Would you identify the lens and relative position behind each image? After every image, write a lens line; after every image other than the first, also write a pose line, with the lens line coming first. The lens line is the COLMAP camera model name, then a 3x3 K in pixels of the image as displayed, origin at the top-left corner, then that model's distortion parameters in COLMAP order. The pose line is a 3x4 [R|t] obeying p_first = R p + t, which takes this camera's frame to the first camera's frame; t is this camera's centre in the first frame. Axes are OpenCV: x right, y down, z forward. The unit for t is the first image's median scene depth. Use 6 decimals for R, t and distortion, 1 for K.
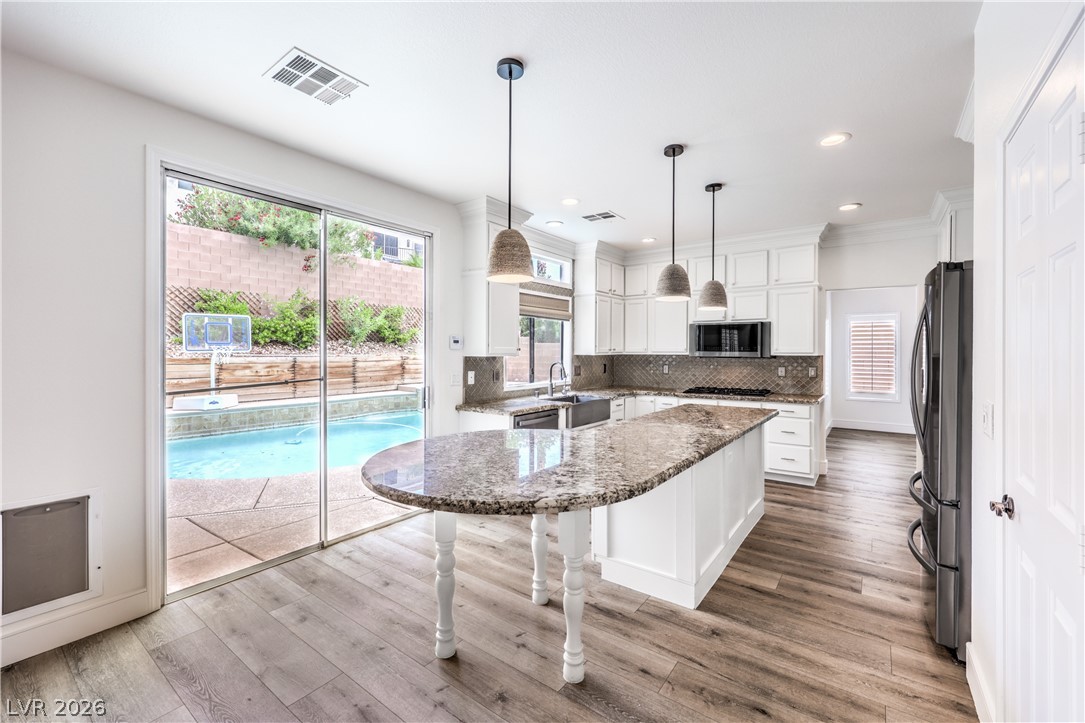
lens RADIAL K [[439.4, 0, 539.9], [0, 439.4, 357.6], [0, 0, 1]] dist [0.000180, 0.000831]
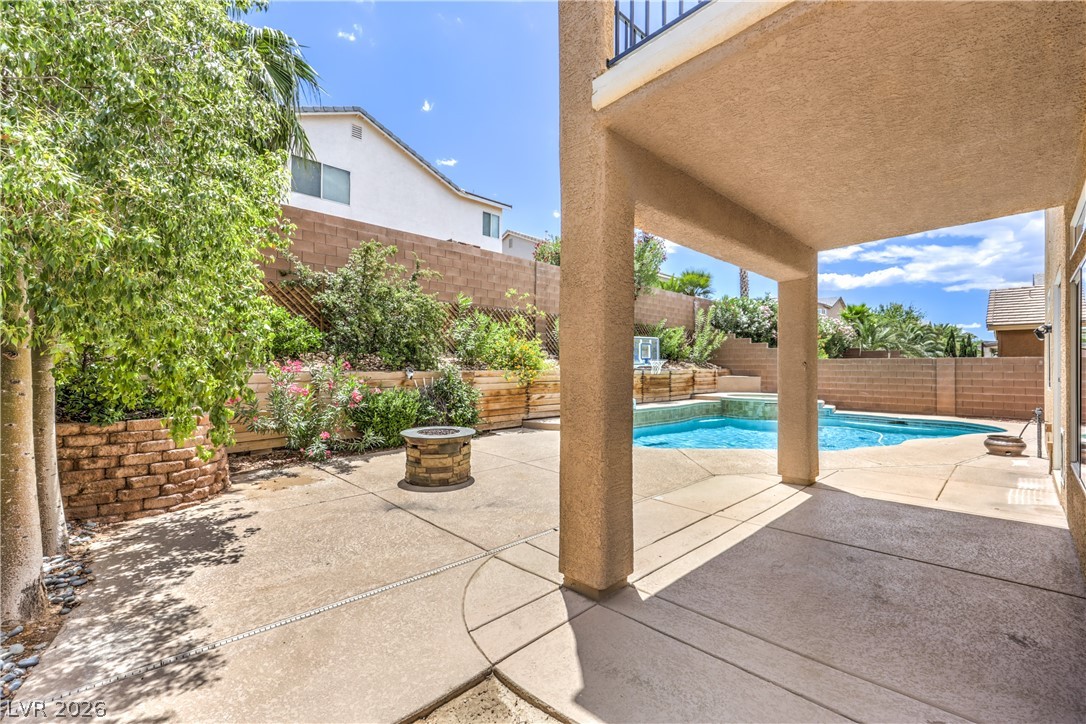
lens RADIAL K [[439.8, 0, 538.0], [0, 439.8, 371.1], [0, 0, 1]] dist [0.000180, 0.000831]
pose [[0.983123, 0.004753, -0.182882, -0.596201], [-0.005914, 0.999966, -0.005802, 0.010101], [0.182848, 0.006786, 0.983118, -0.271231]]
